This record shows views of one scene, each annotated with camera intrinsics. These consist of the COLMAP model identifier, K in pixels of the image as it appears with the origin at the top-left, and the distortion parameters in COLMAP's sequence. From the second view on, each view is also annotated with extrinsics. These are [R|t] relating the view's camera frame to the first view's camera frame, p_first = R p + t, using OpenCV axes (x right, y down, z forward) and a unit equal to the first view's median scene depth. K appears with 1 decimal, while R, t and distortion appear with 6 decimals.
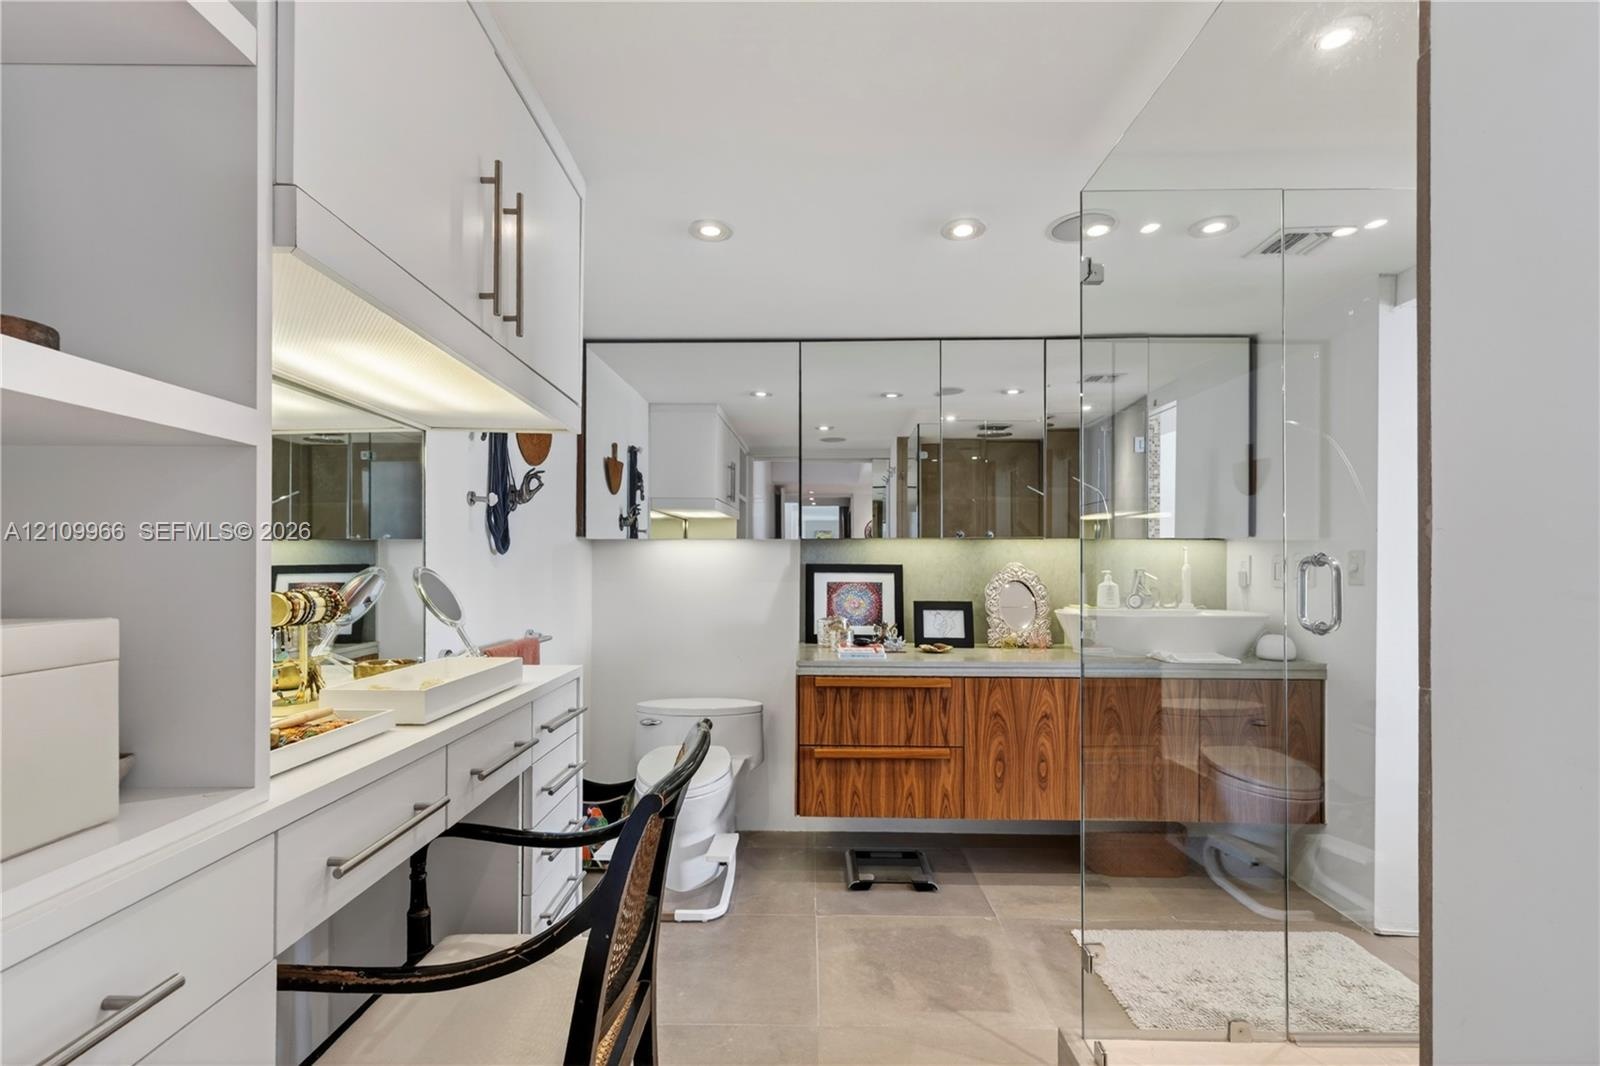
lens RADIAL K [[744.8, 0, 800.6], [0, 744.8, 545.6], [0, 0, 1]] dist [0.004566, 0.000520]
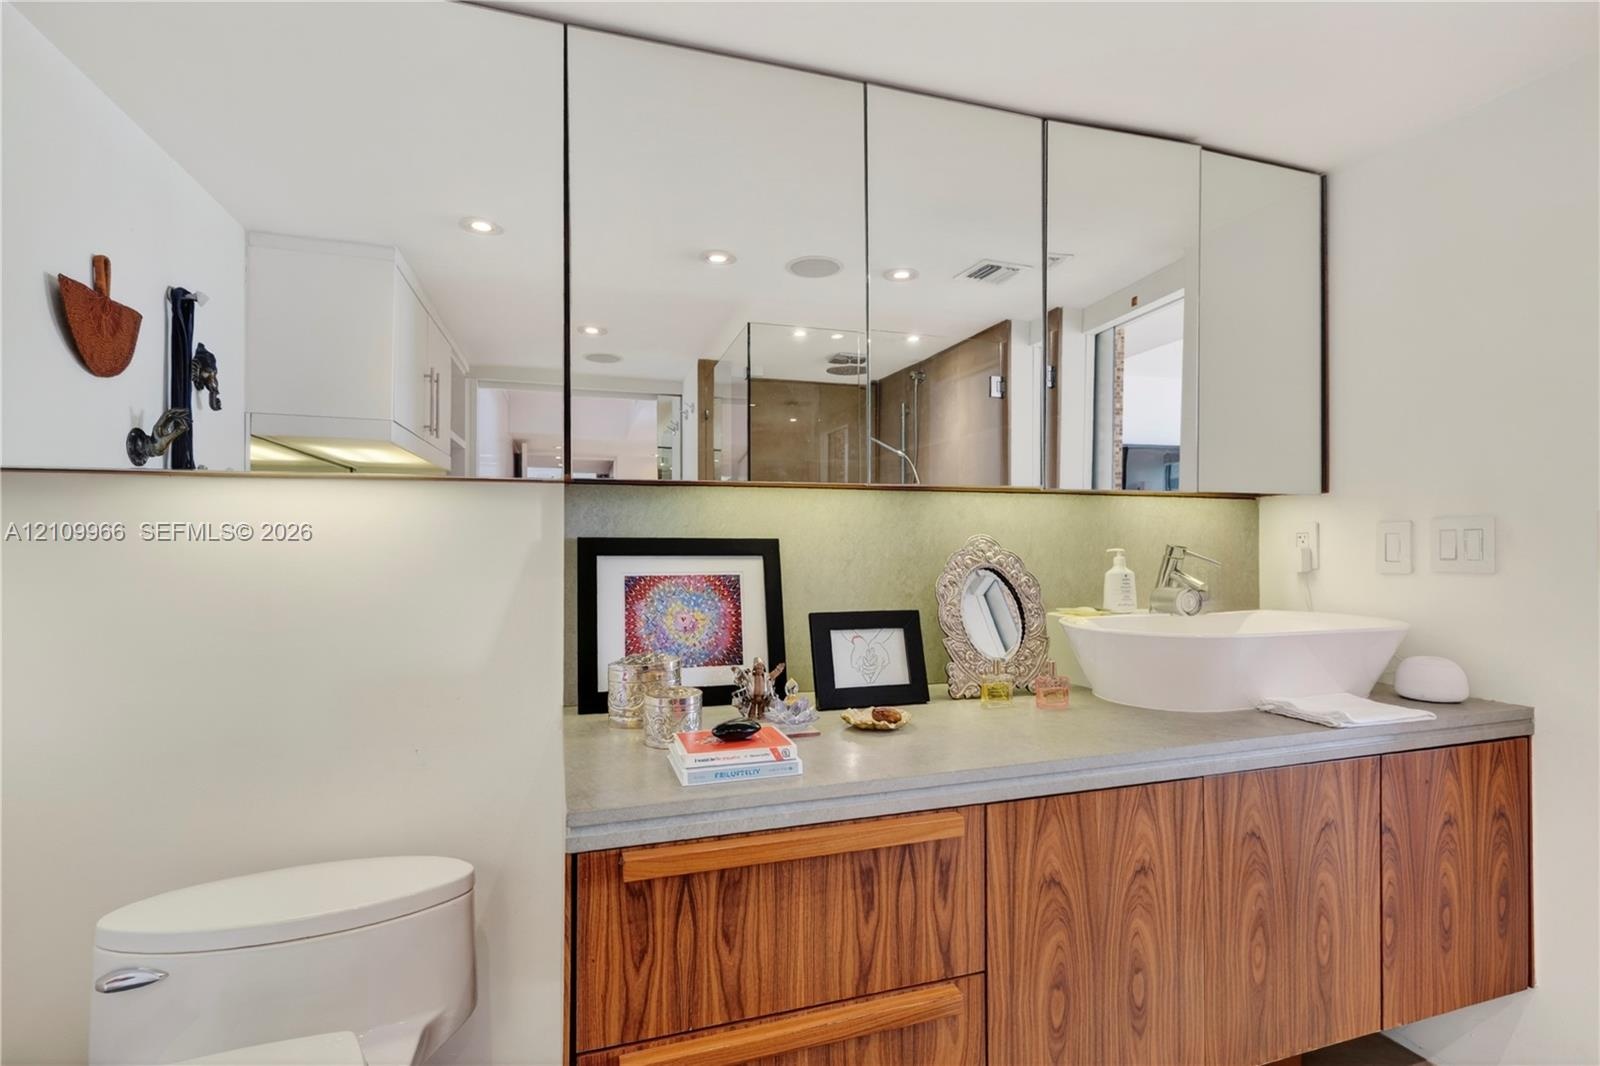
lens RADIAL K [[744.8, 0, 802.4], [0, 744.8, 535.1], [0, 0, 1]] dist [0.004566, 0.000520]
pose [[0.945243, -0.000796, 0.326368, -0.012693], [-0.003582, 0.999911, 0.012813, 0.017529], [-0.326349, -0.013280, 0.945156, 0.551212]]
